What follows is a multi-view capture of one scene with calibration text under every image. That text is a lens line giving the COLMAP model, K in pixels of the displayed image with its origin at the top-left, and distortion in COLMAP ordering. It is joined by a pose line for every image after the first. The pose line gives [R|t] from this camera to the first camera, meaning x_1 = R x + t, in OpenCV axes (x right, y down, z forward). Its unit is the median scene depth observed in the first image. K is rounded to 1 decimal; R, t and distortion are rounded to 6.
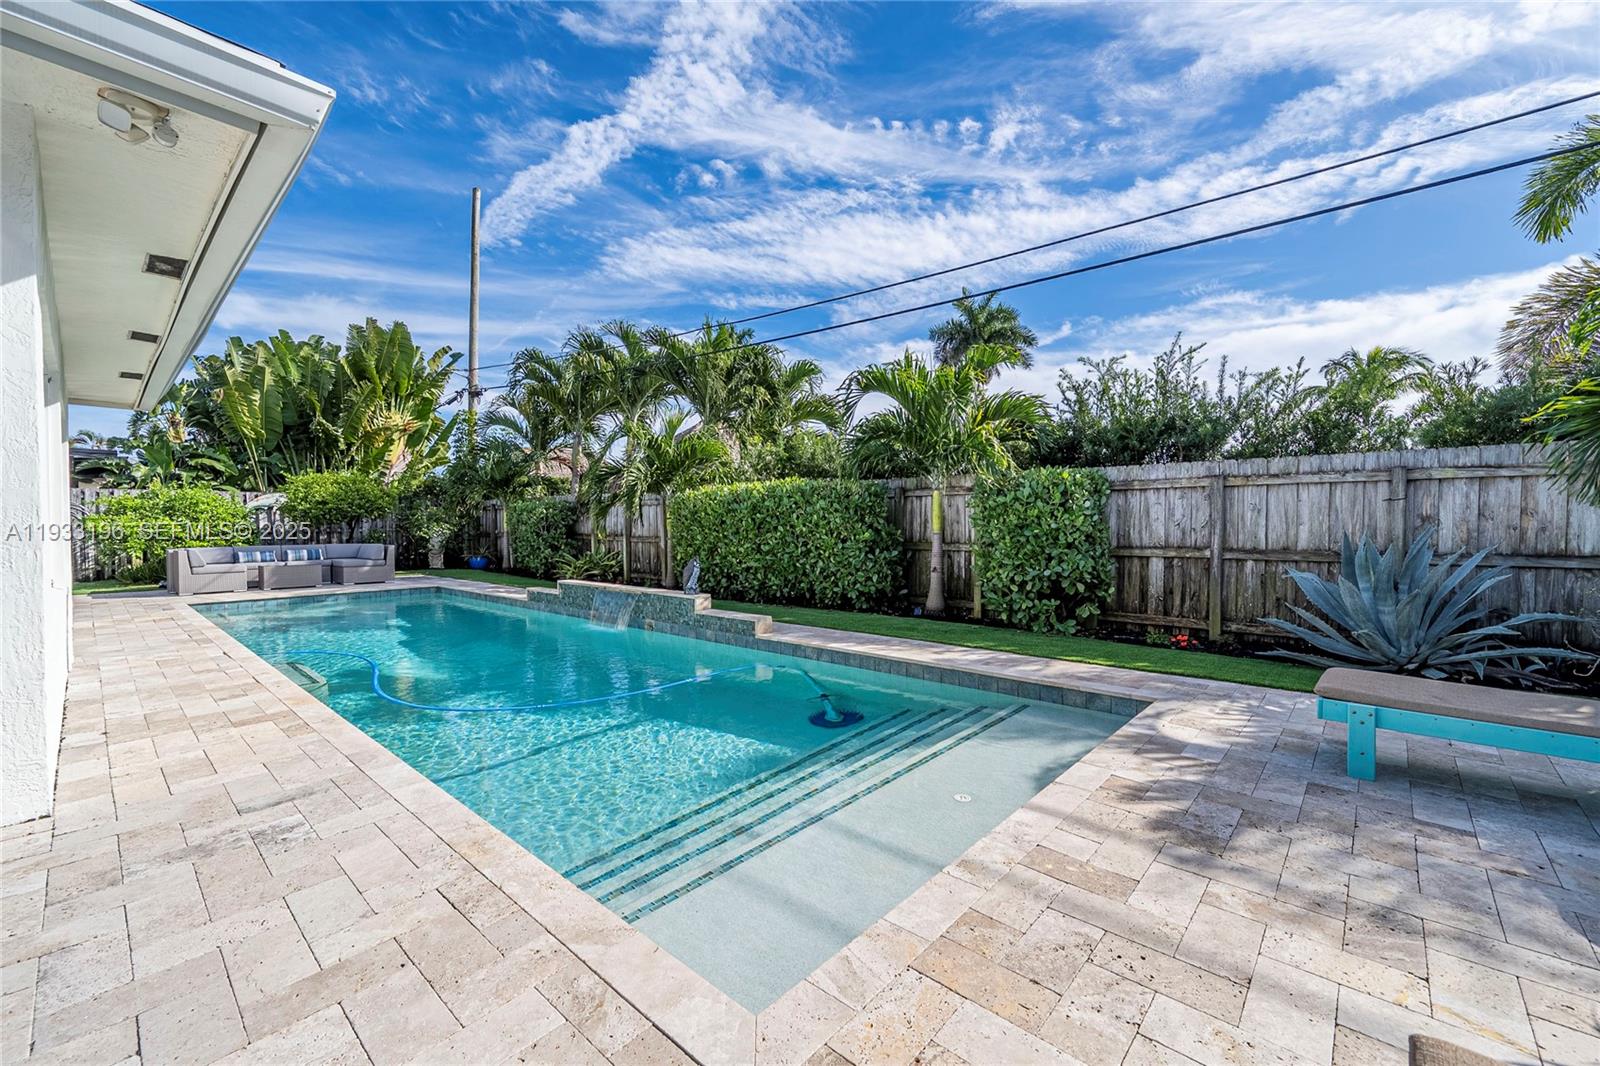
lens RADIAL K [[643.2, 0, 807.4], [0, 643.2, 534.6], [0, 0, 1]] dist [-0.014389, -0.000334]
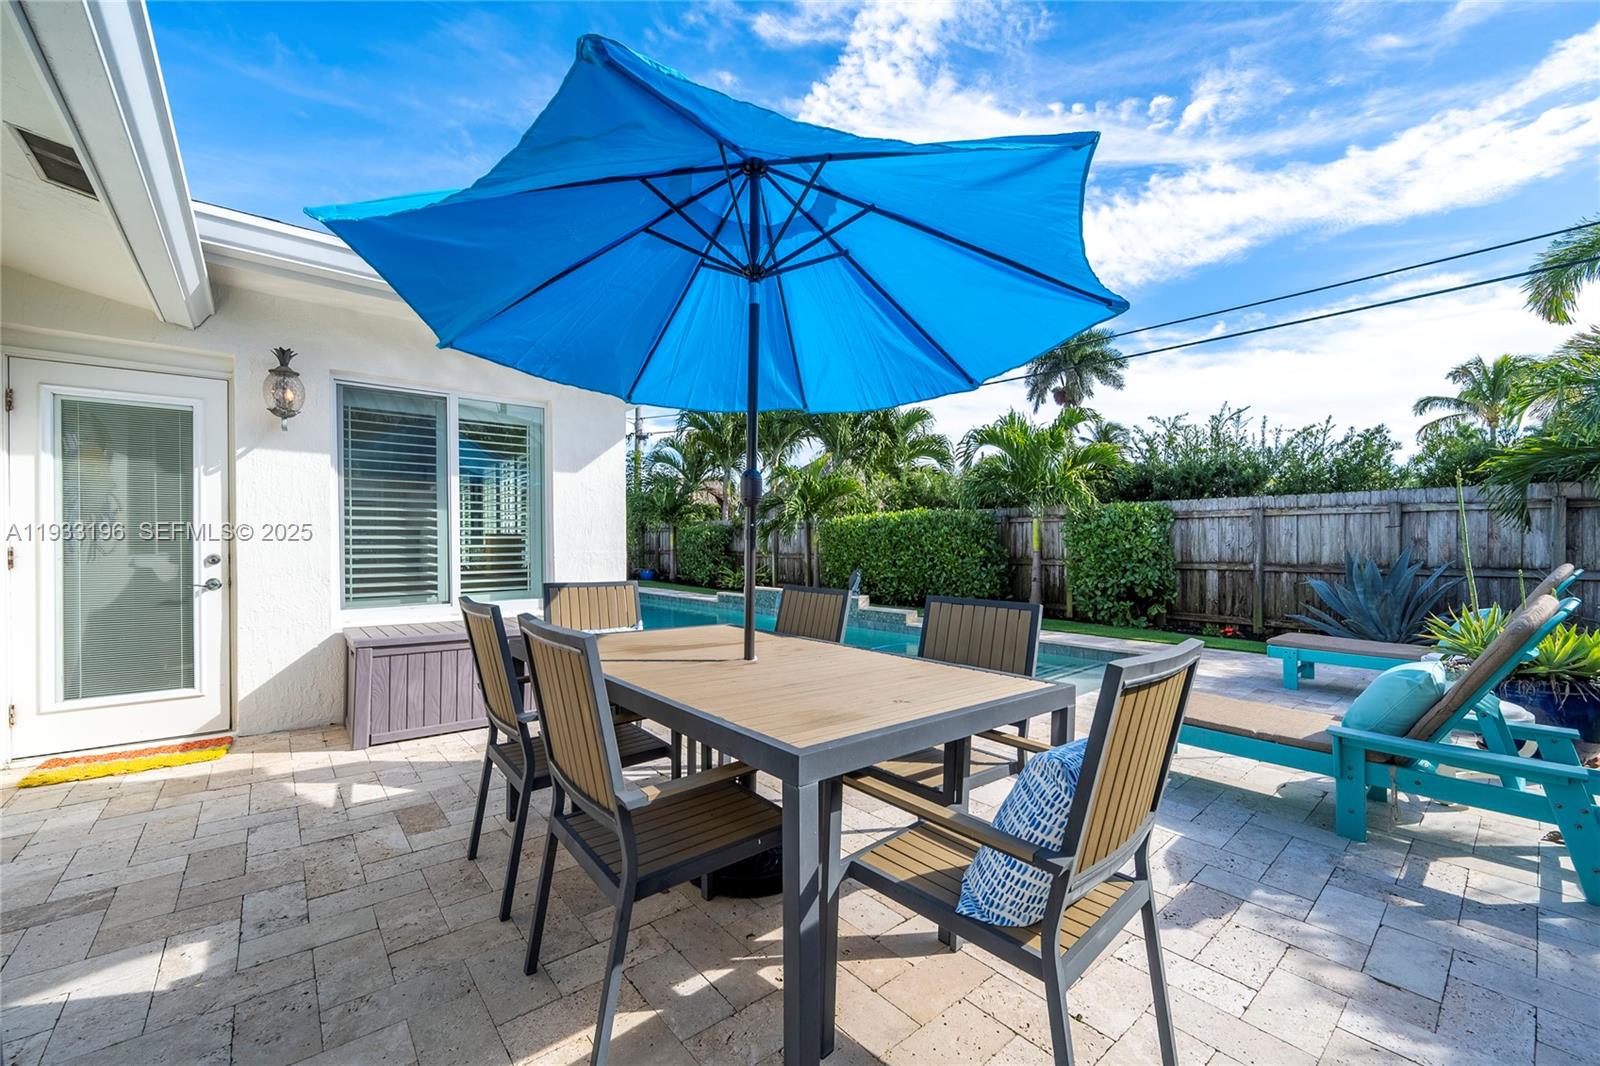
lens RADIAL K [[643.2, 0, 804.0], [0, 643.2, 536.7], [0, 0, 1]] dist [-0.014389, -0.000334]
pose [[0.991042, -0.002745, -0.133519, -0.101486], [-0.000365, 0.999729, -0.023265, -0.001738], [0.133546, 0.023105, 0.990773, -0.389322]]
